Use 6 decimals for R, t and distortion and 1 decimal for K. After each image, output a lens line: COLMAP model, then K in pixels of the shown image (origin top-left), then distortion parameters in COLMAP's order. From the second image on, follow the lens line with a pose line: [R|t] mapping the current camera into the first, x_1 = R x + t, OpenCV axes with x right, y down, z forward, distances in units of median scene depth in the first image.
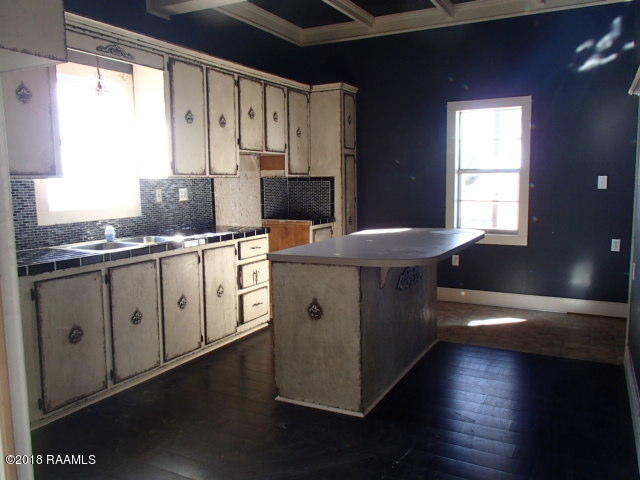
lens RADIAL K [[517.7, 0, 325.5], [0, 517.7, 240.2], [0, 0, 1]] dist [-0.035422, -0.005093]
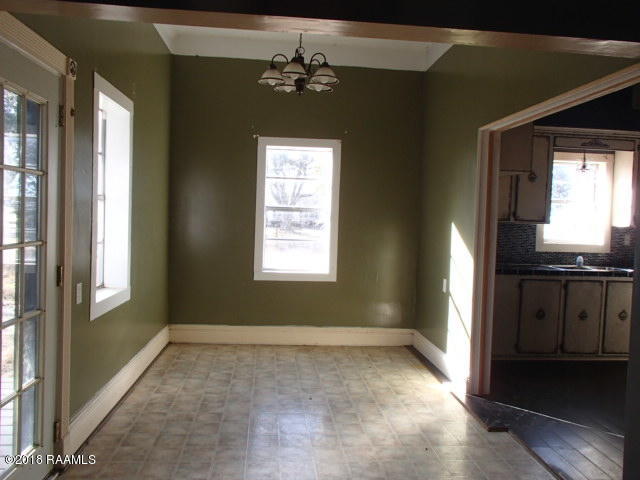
lens RADIAL K [[517.7, 0, 322.0], [0, 517.7, 240.0], [0, 0, 1]] dist [-0.035422, -0.005093]
pose [[0.531959, 0.072416, -0.843668, 0.487183], [-0.136738, 0.990607, -0.001188, 0.033014], [0.835657, 0.115993, 0.536864, -0.498227]]
